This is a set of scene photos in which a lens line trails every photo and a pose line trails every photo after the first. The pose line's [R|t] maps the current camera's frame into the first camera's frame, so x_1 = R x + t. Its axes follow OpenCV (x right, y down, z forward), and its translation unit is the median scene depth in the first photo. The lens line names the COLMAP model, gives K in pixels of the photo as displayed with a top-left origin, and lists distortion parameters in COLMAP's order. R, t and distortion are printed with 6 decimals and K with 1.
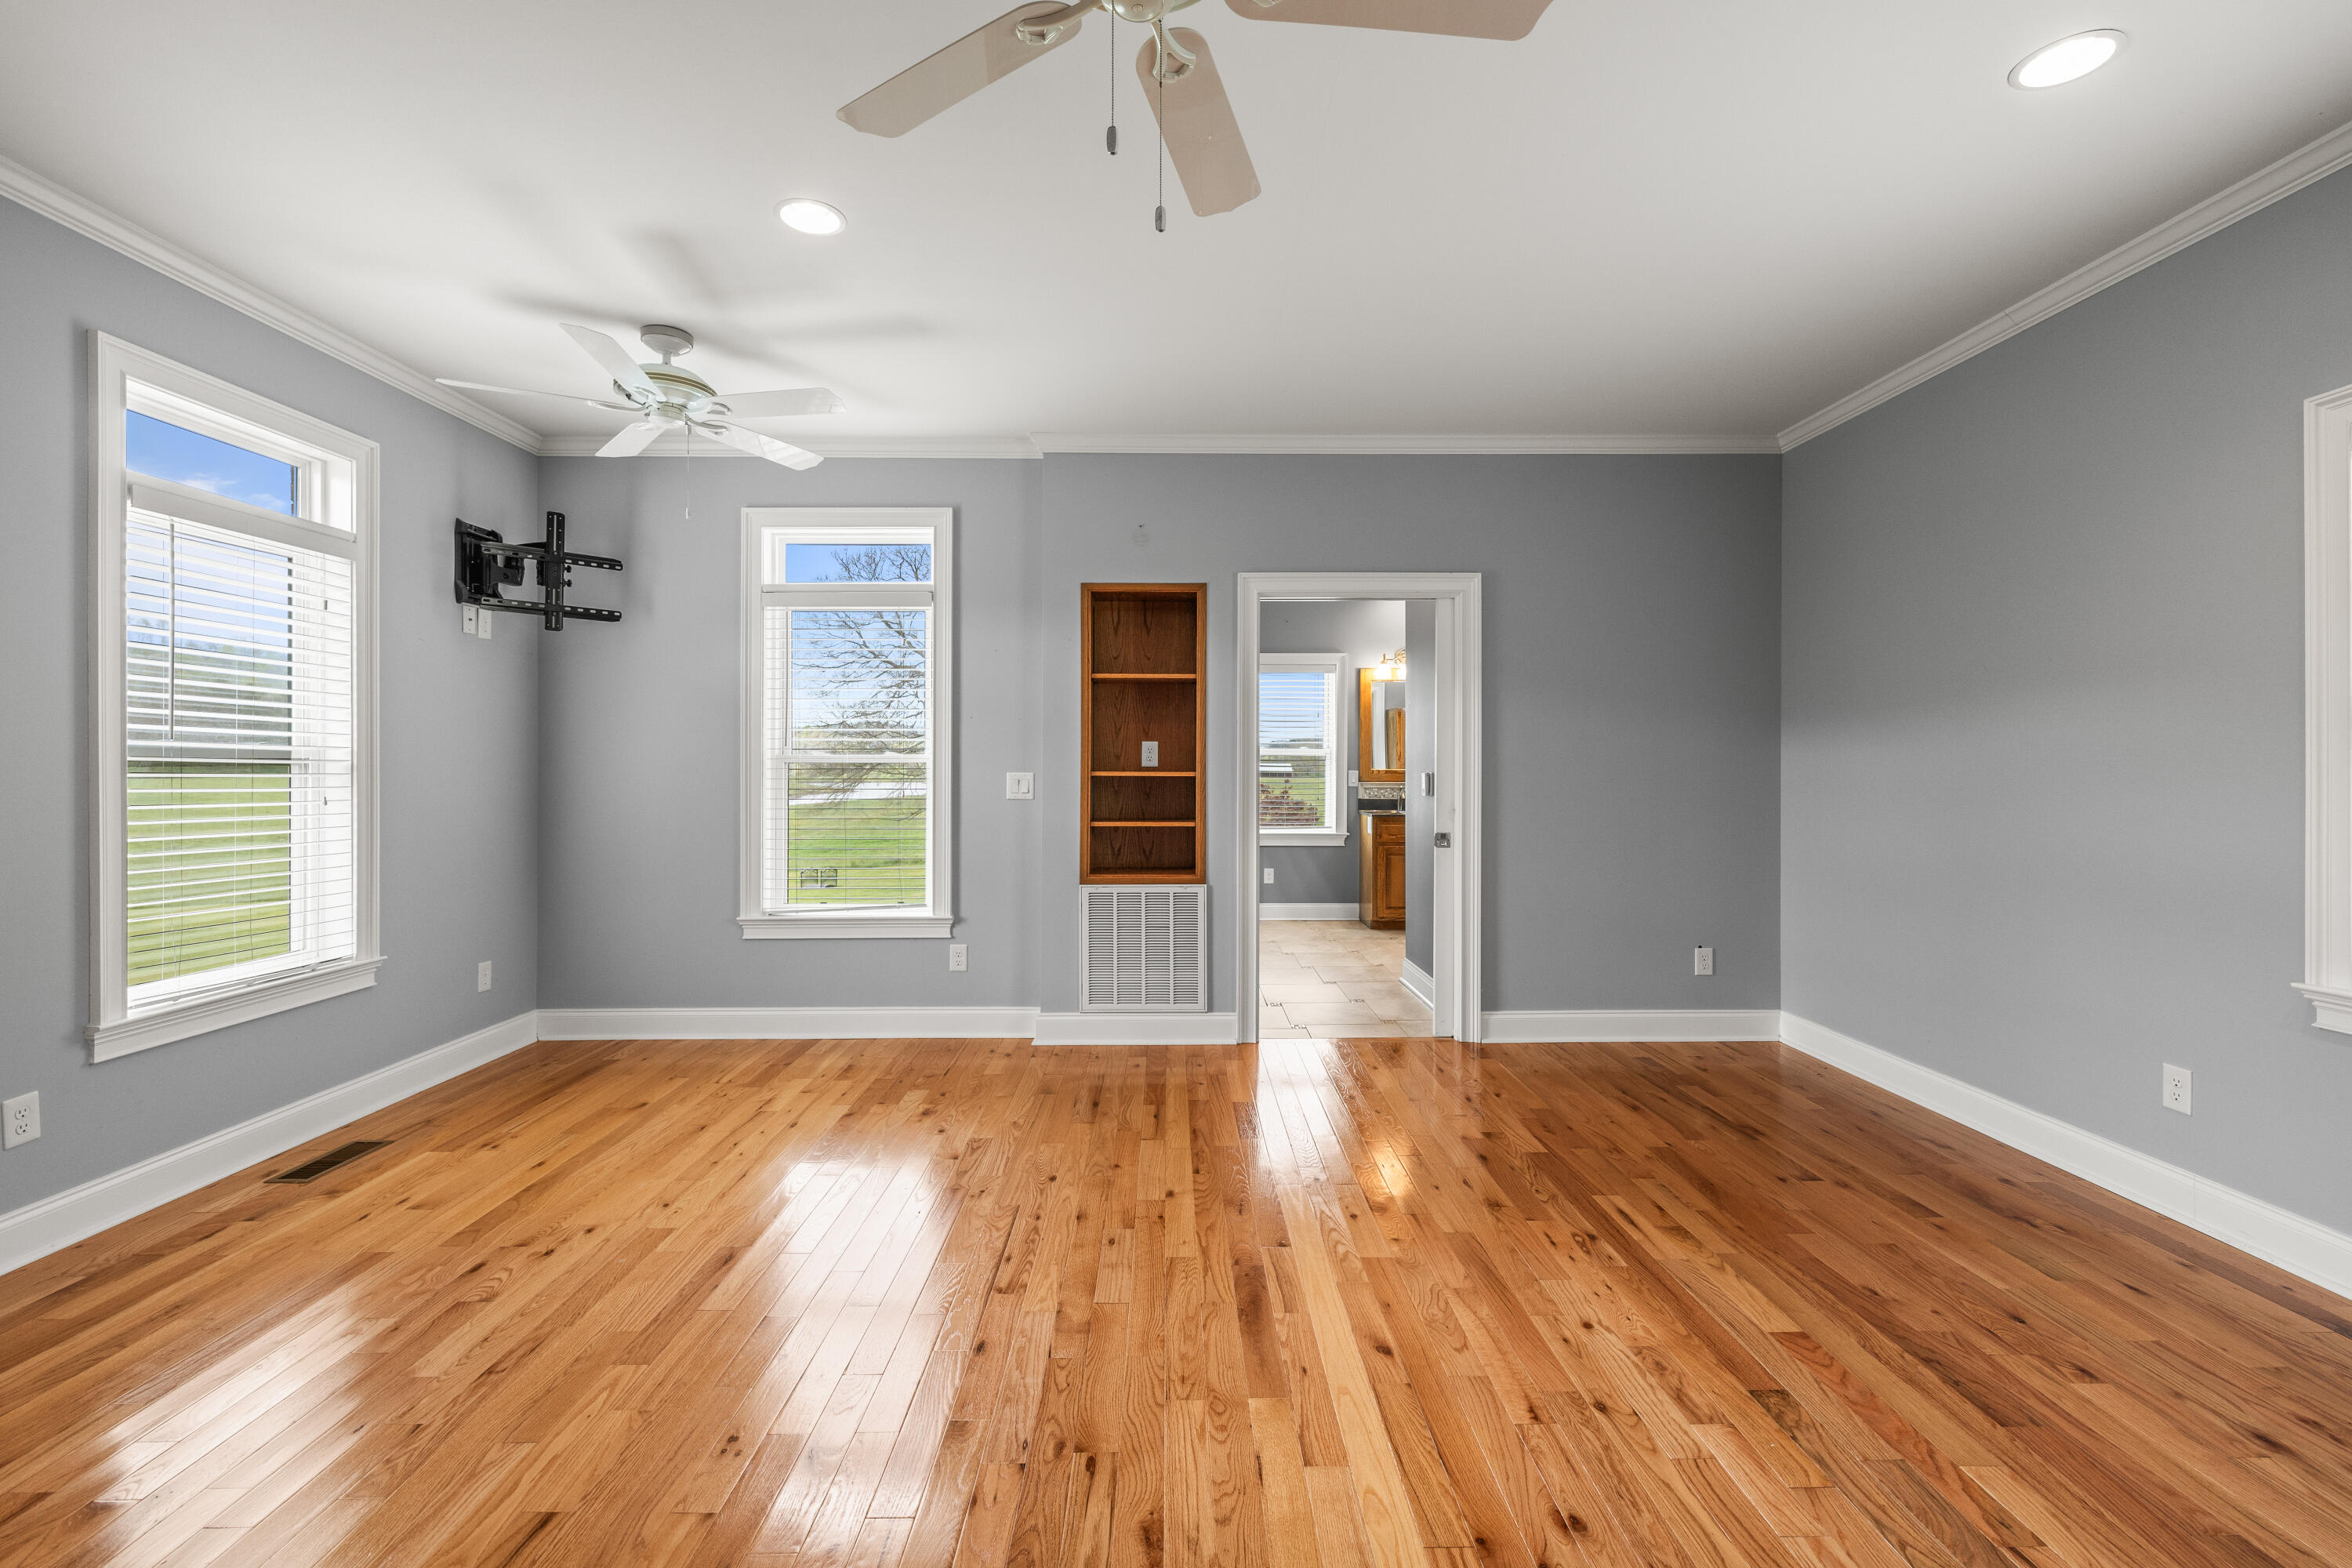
lens RADIAL K [[1008.7, 0, 1175.1], [0, 1008.7, 760.0], [0, 0, 1]] dist [0.000274, -0.000184]
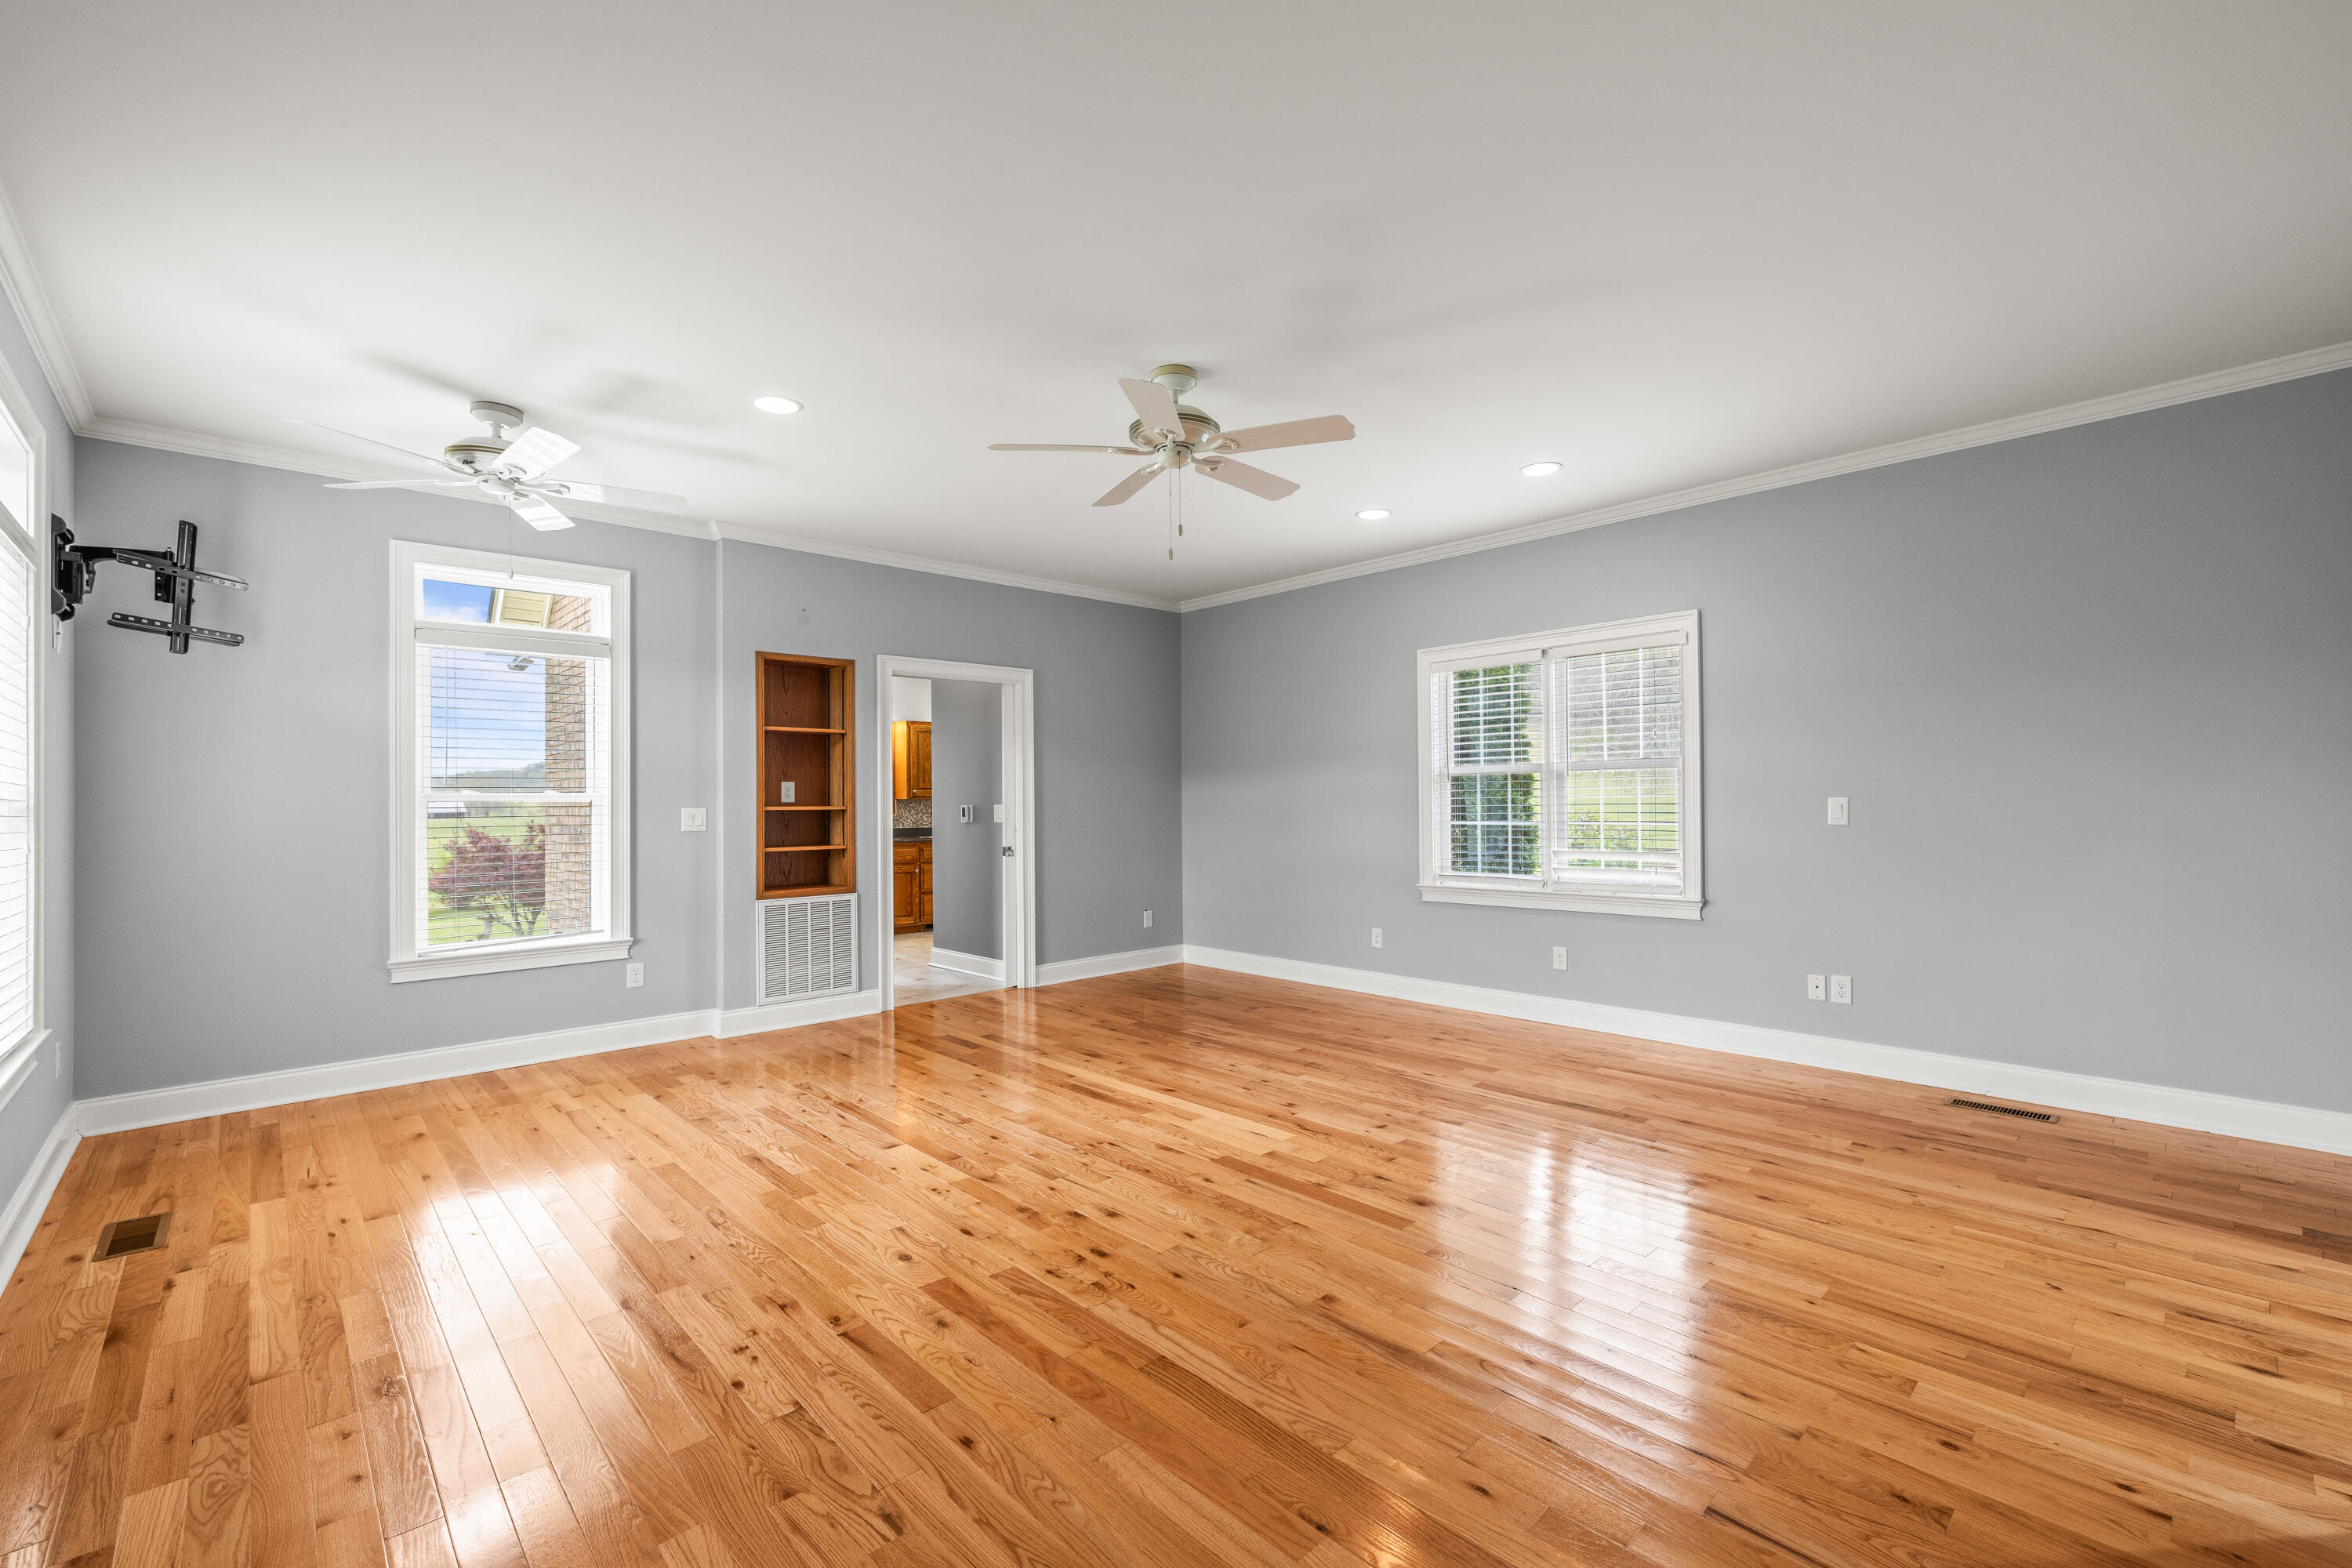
lens RADIAL K [[1008.2, 0, 1182.5], [0, 1008.2, 775.5], [0, 0, 1]] dist [0.001008, 0.000097]
pose [[0.734699, 0.009855, 0.678322, -0.542135], [0.004438, 0.999803, -0.019332, -0.000227], [-0.678379, 0.017213, 0.734510, -0.236449]]
